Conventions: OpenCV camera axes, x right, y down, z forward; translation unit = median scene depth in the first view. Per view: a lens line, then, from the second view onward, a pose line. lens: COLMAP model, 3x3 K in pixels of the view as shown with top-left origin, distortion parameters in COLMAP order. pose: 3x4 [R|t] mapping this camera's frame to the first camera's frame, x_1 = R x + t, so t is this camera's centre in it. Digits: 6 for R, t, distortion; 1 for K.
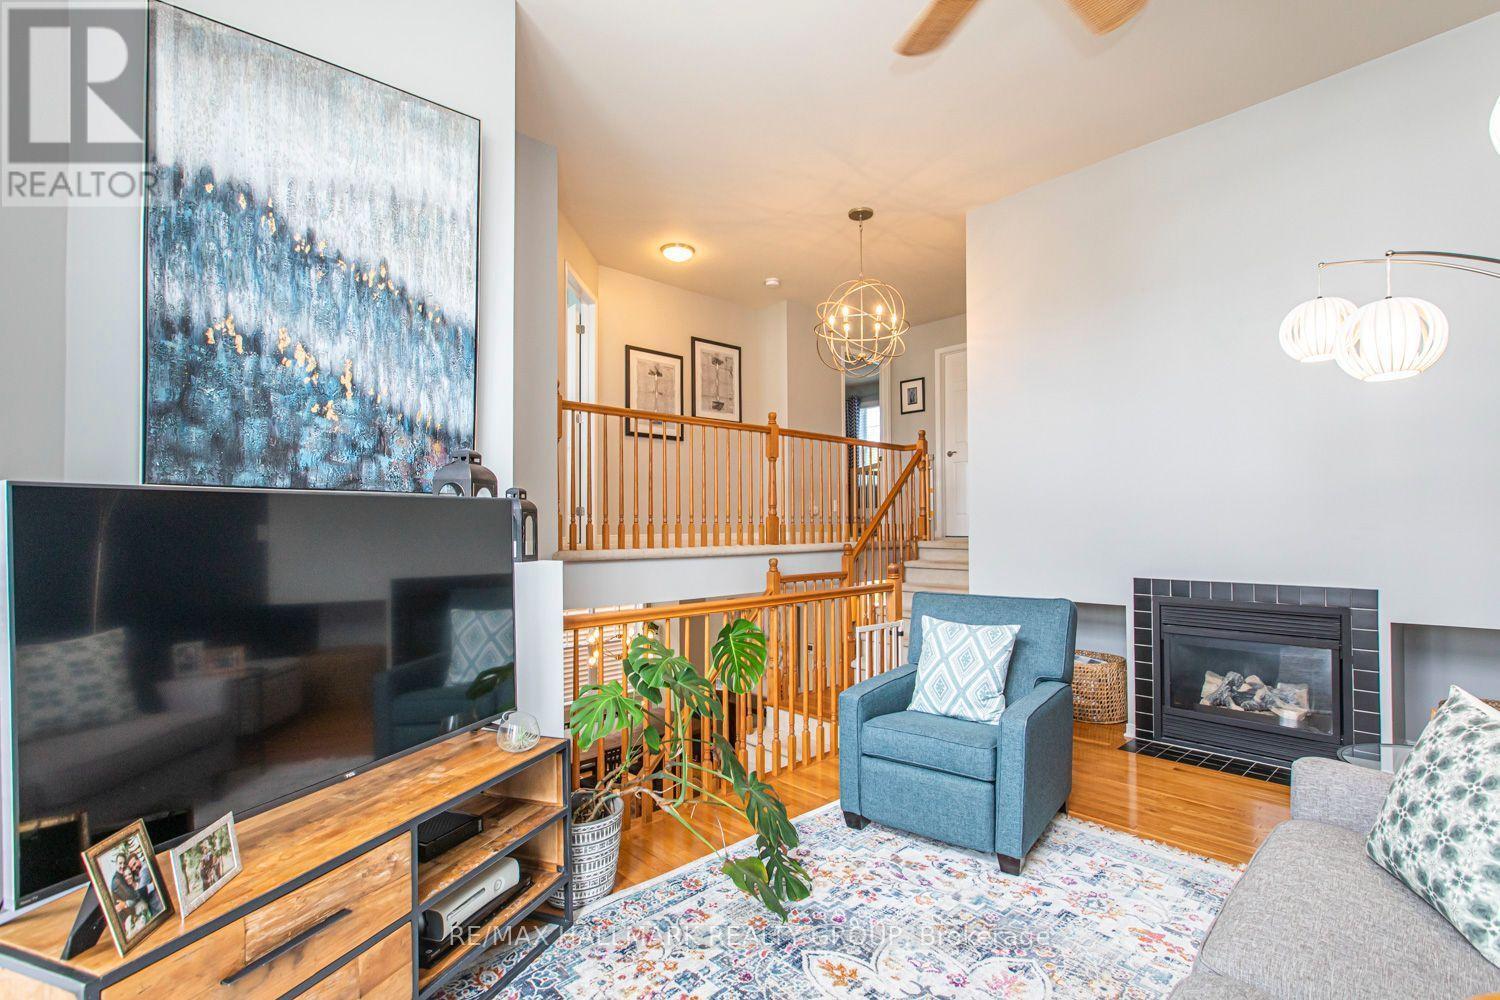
lens RADIAL K [[663.2, 0, 745.6], [0, 663.2, 517.6], [0, 0, 1]] dist [-0.000961, -0.000621]
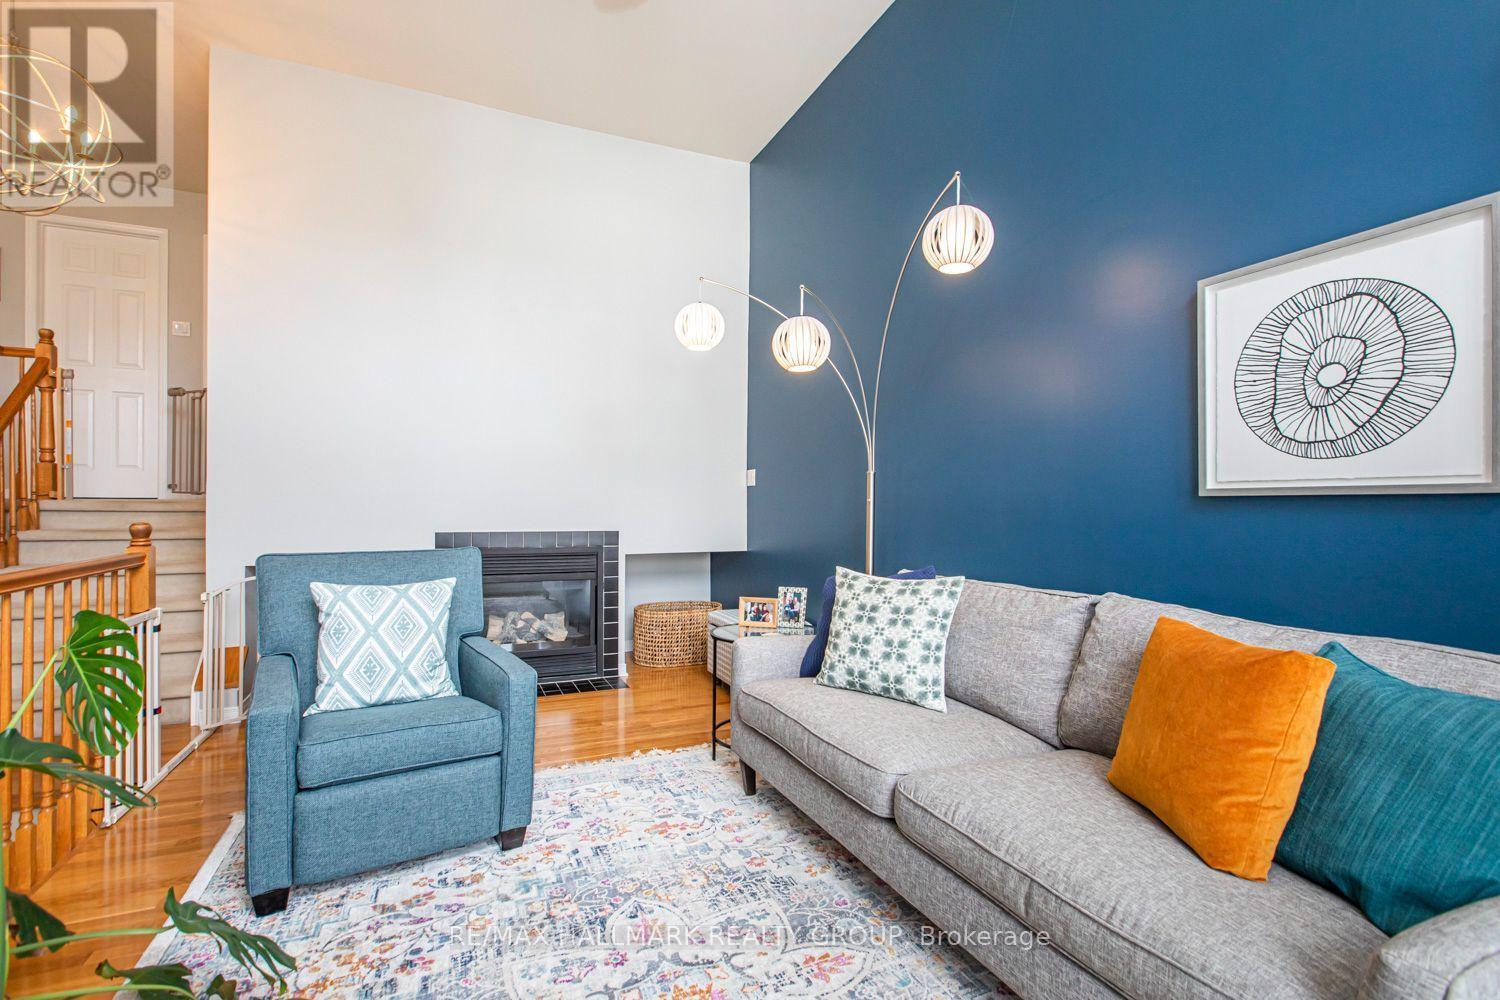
lens RADIAL K [[663.9, 0, 759.1], [0, 663.9, 503.2], [0, 0, 1]] dist [0.001182, -0.000242]
pose [[0.344901, 0.007551, 0.938609, -0.300452], [-0.025755, 0.999667, 0.001422, 0.058177], [-0.938285, -0.024665, 0.344981, 0.359109]]
